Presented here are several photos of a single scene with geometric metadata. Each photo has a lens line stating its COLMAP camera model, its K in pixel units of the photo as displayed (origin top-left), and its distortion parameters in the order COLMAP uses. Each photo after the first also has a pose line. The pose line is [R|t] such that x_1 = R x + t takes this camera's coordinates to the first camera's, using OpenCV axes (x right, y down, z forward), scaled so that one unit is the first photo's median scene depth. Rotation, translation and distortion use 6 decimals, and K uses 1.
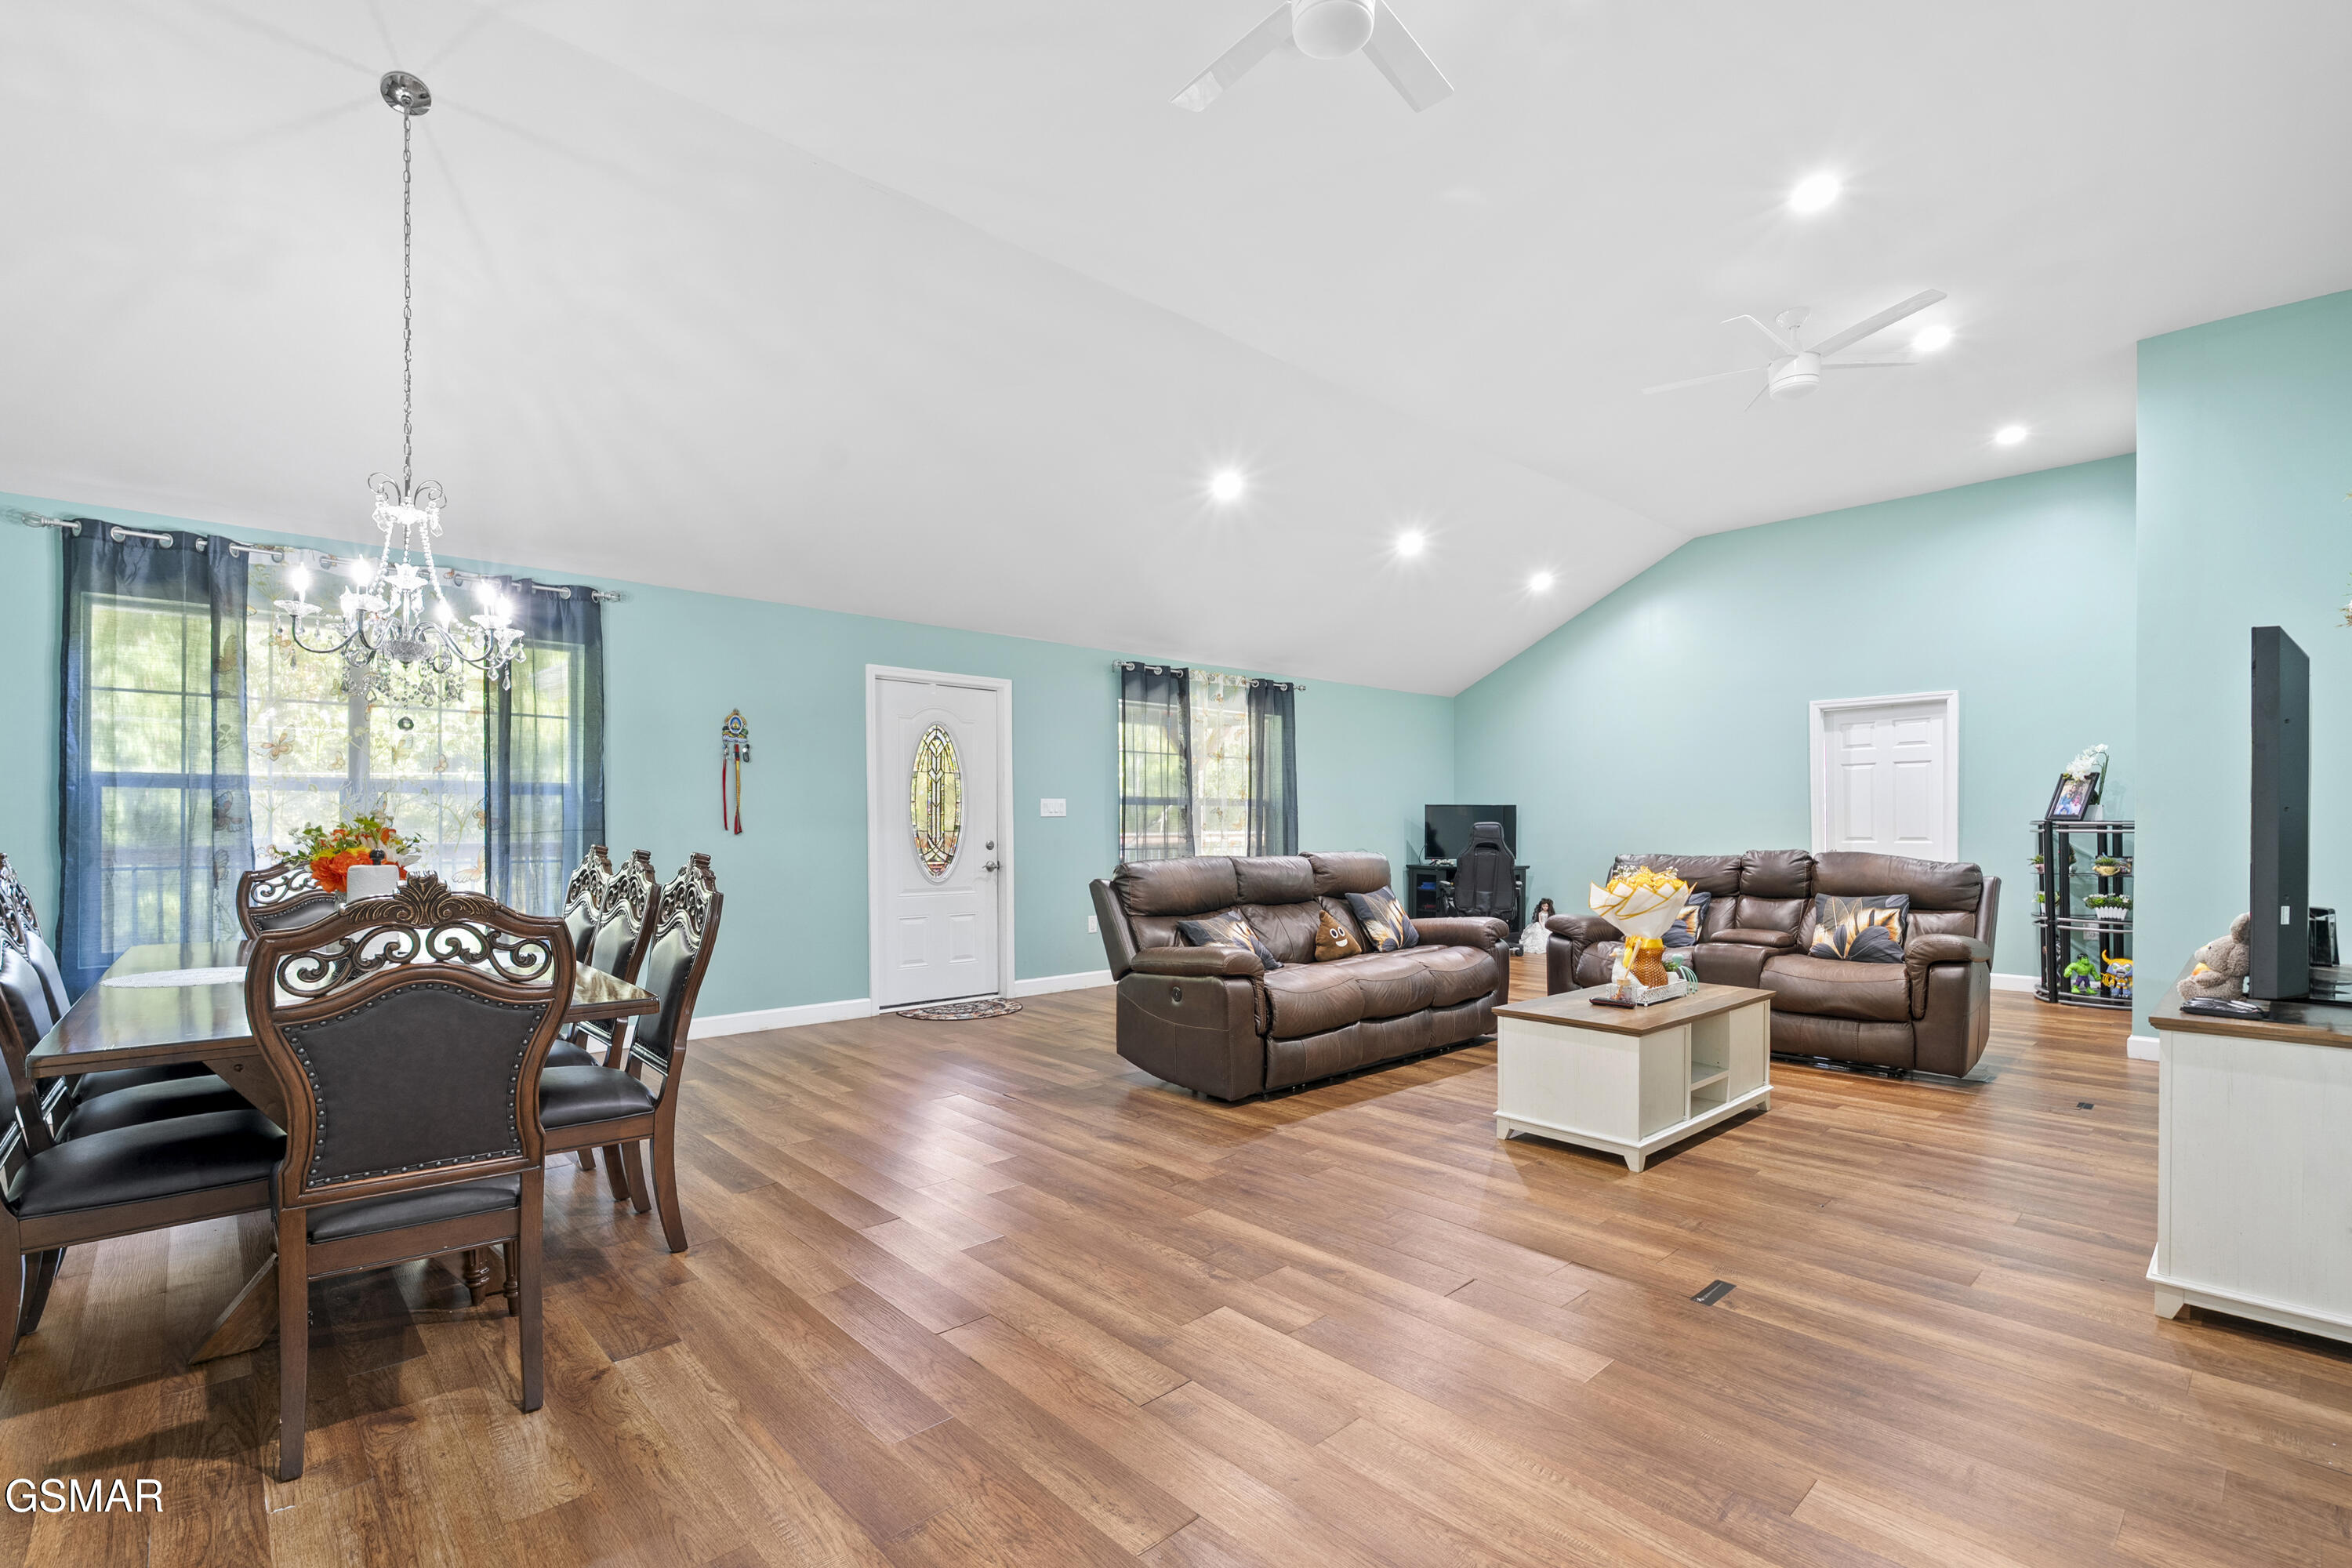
lens RADIAL K [[1037.9, 0, 1176.7], [0, 1037.9, 831.6], [0, 0, 1]] dist [-0.003270, -0.000102]
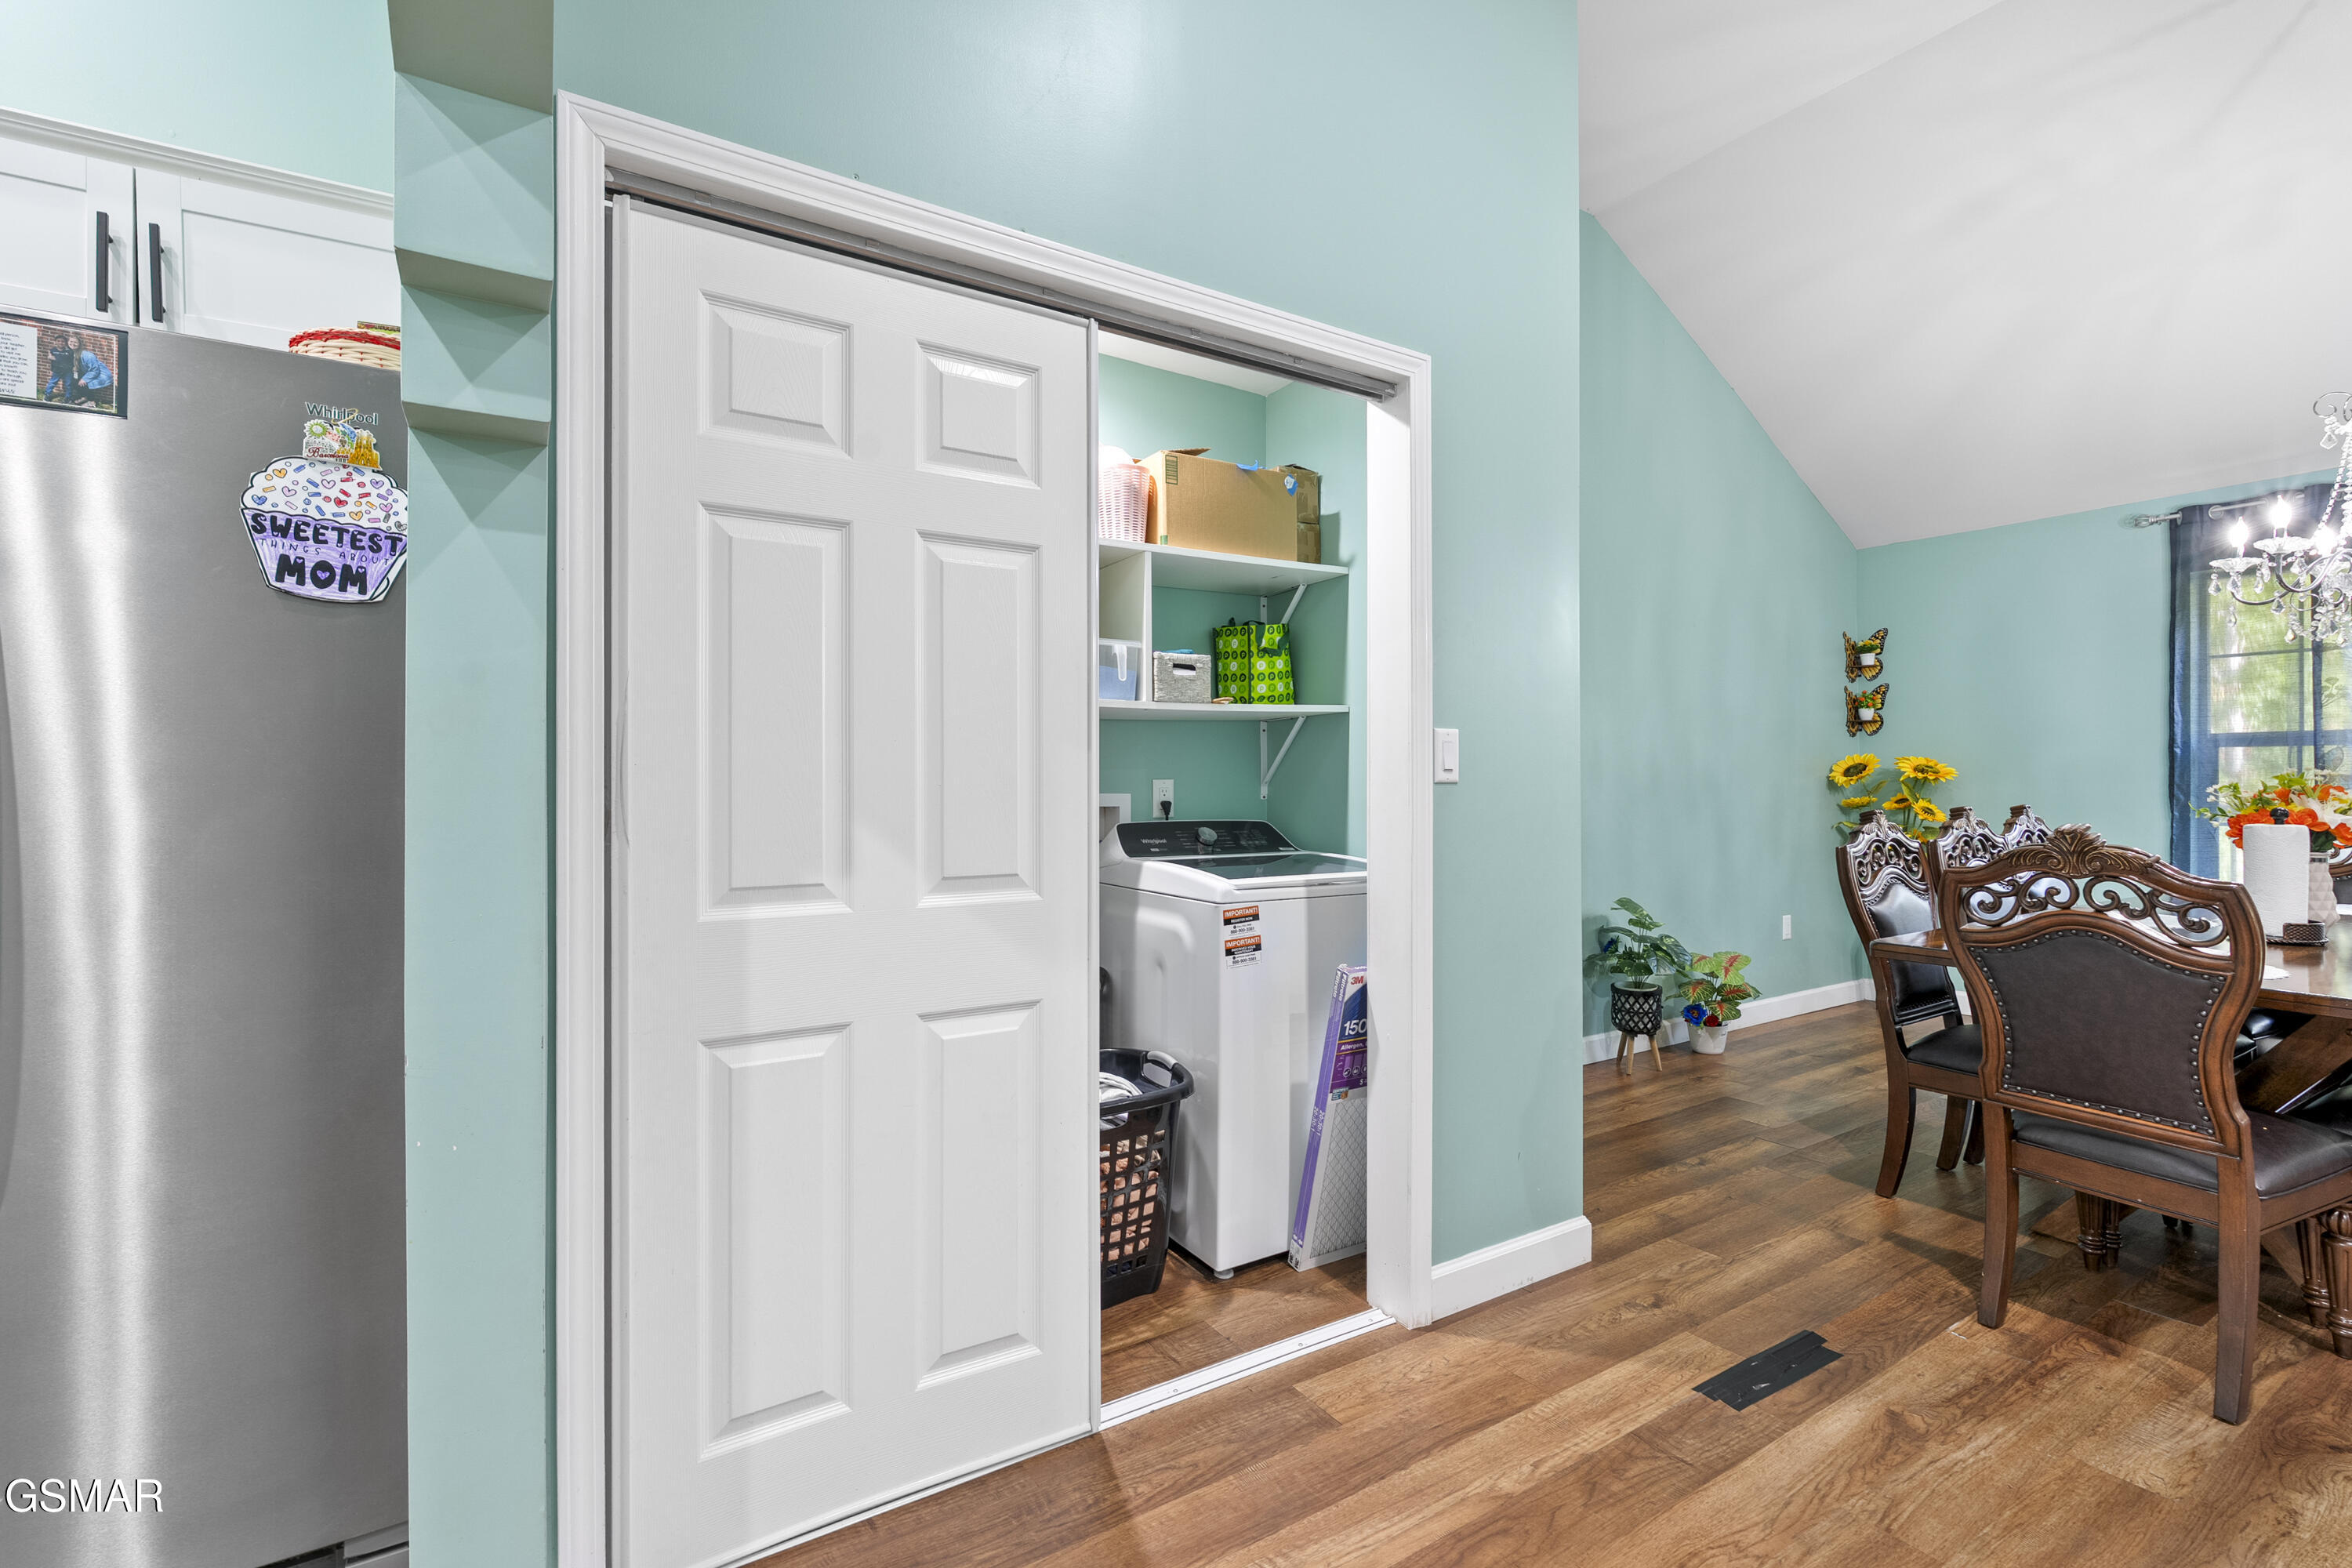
lens RADIAL K [[1037.9, 0, 1169.5], [0, 1037.9, 782.3], [0, 0, 1]] dist [-0.003270, -0.000102]
pose [[-0.180849, -0.003081, -0.983506, 0.416469], [-0.004919, 0.999985, -0.002228, 0.001151], [0.983499, 0.004435, -0.180862, 0.230728]]
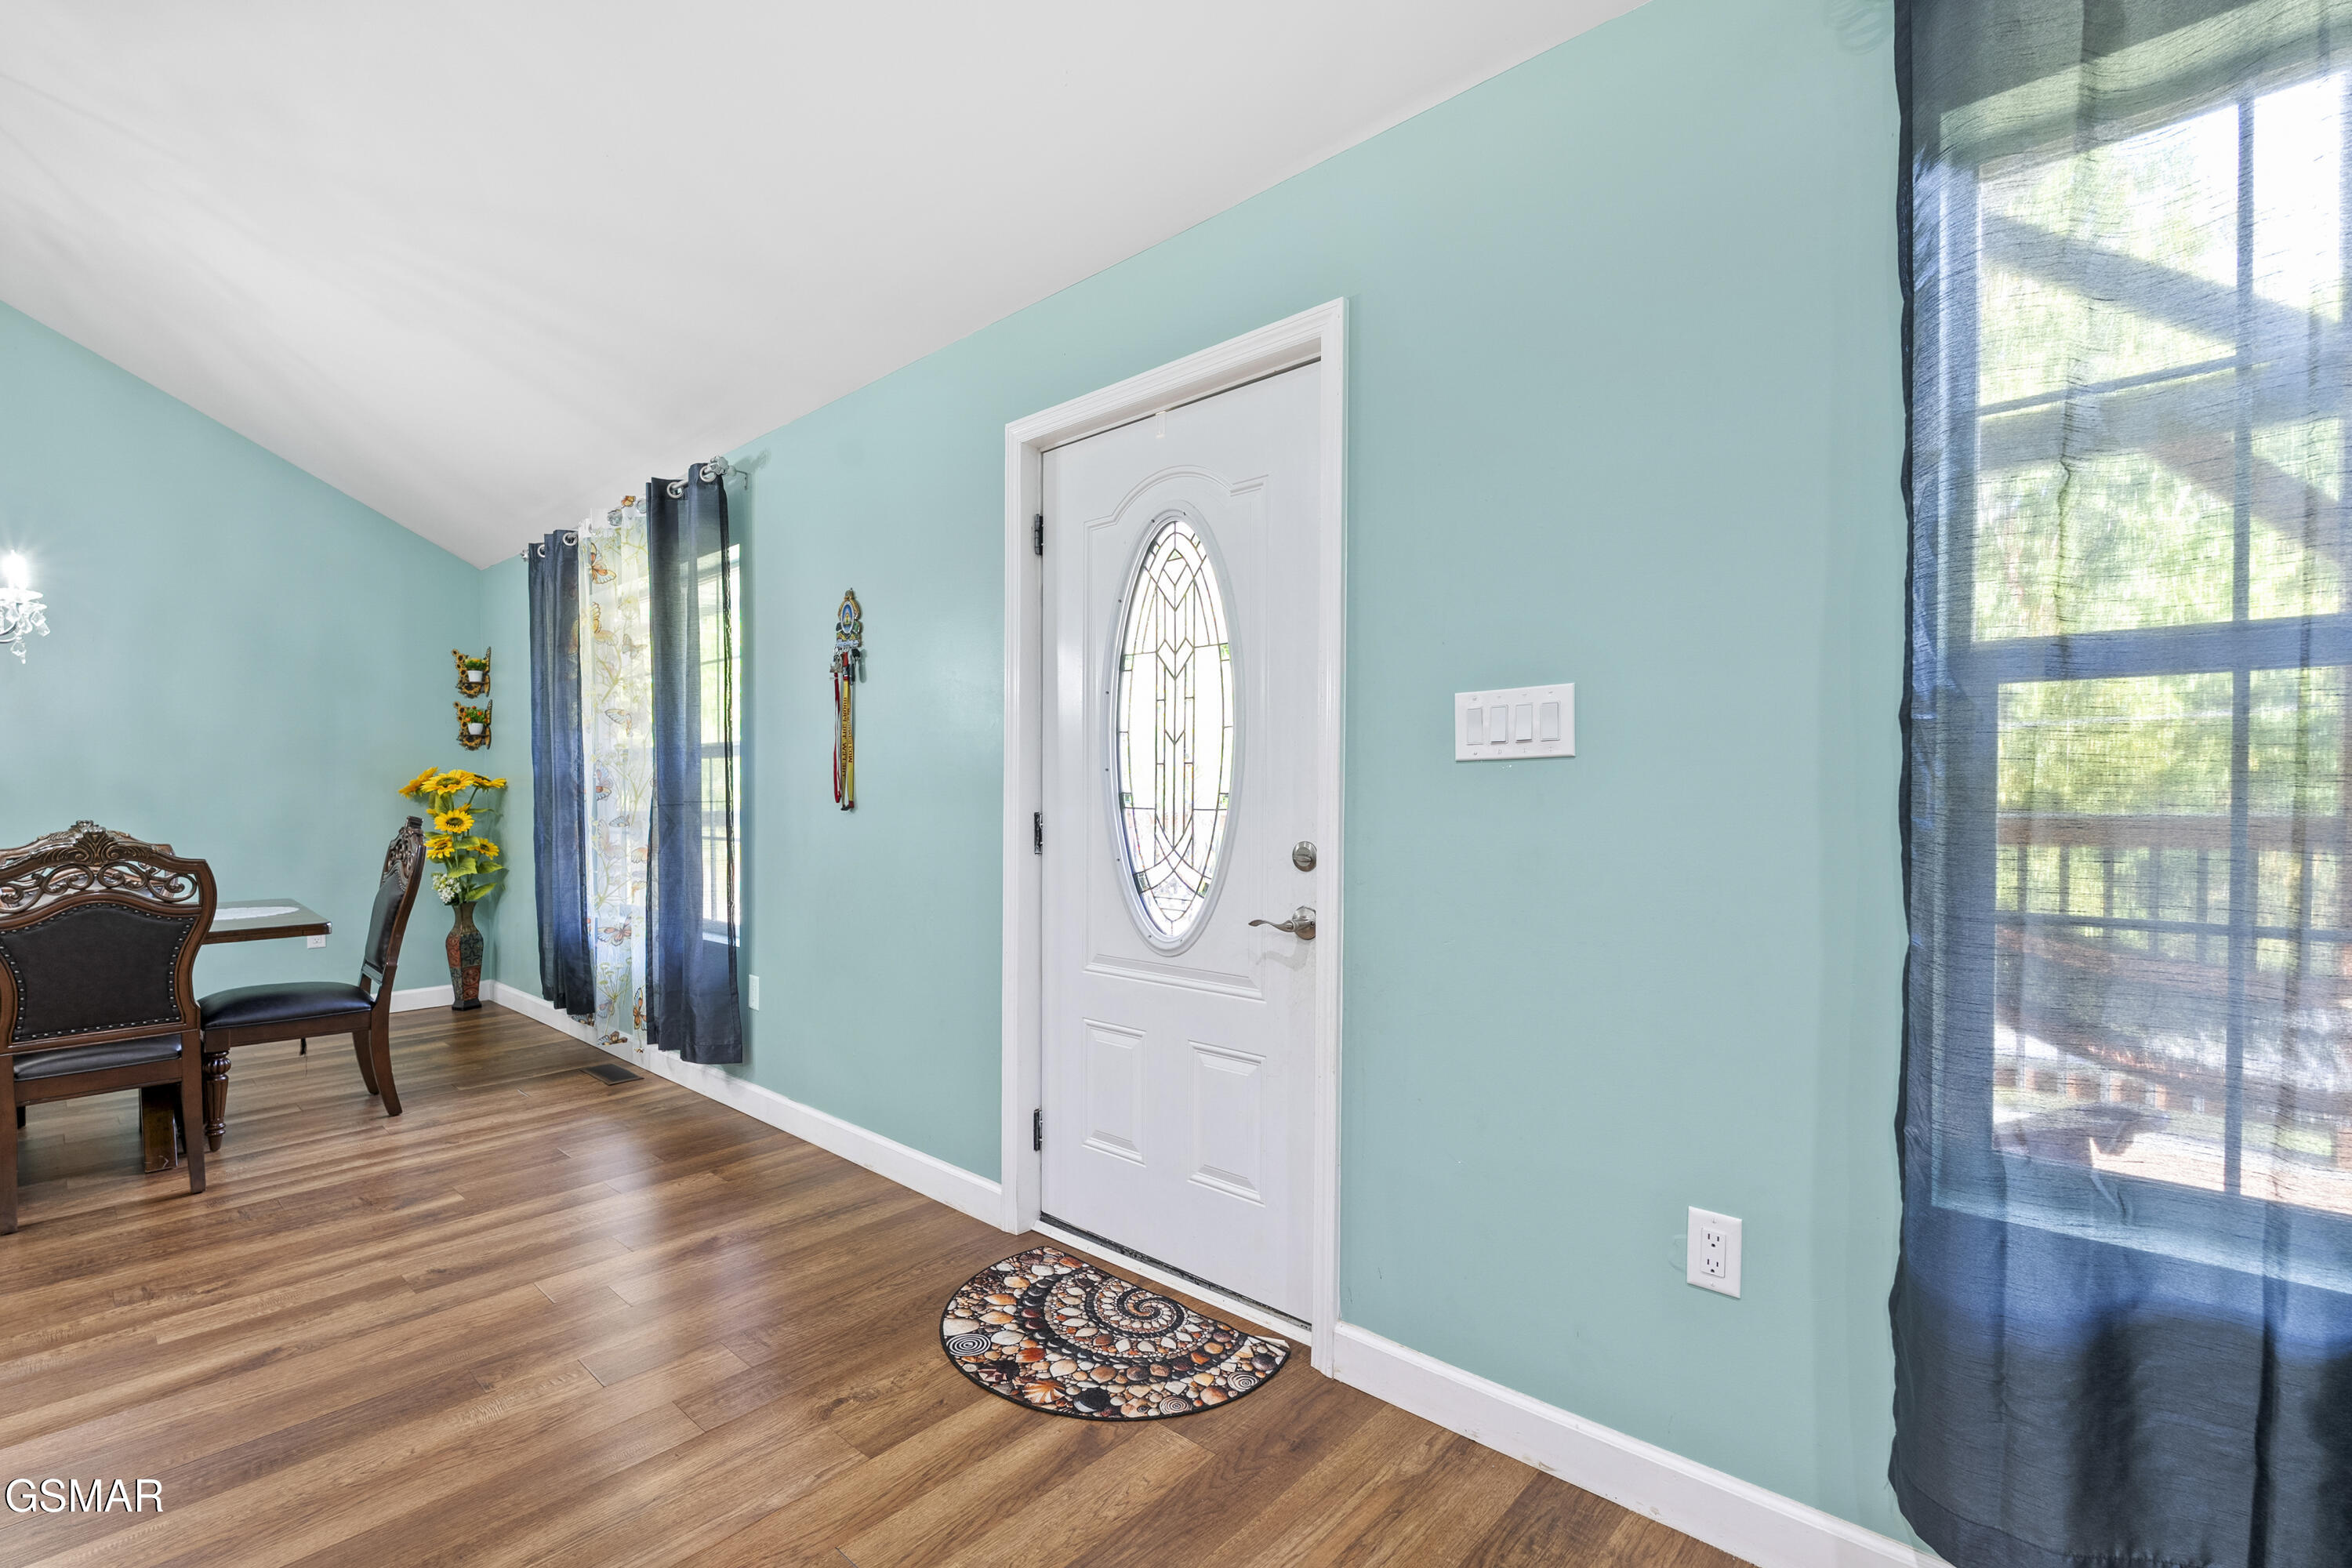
lens RADIAL K [[1037.9, 0, 1162.6], [0, 1037.9, 813.7], [0, 0, 1]] dist [-0.003270, -0.000102]
pose [[0.068731, 0.023469, -0.997359, 0.393162], [0.000336, 0.999723, 0.023548, -0.023024], [0.997635, -0.001954, 0.068705, 2.850593]]
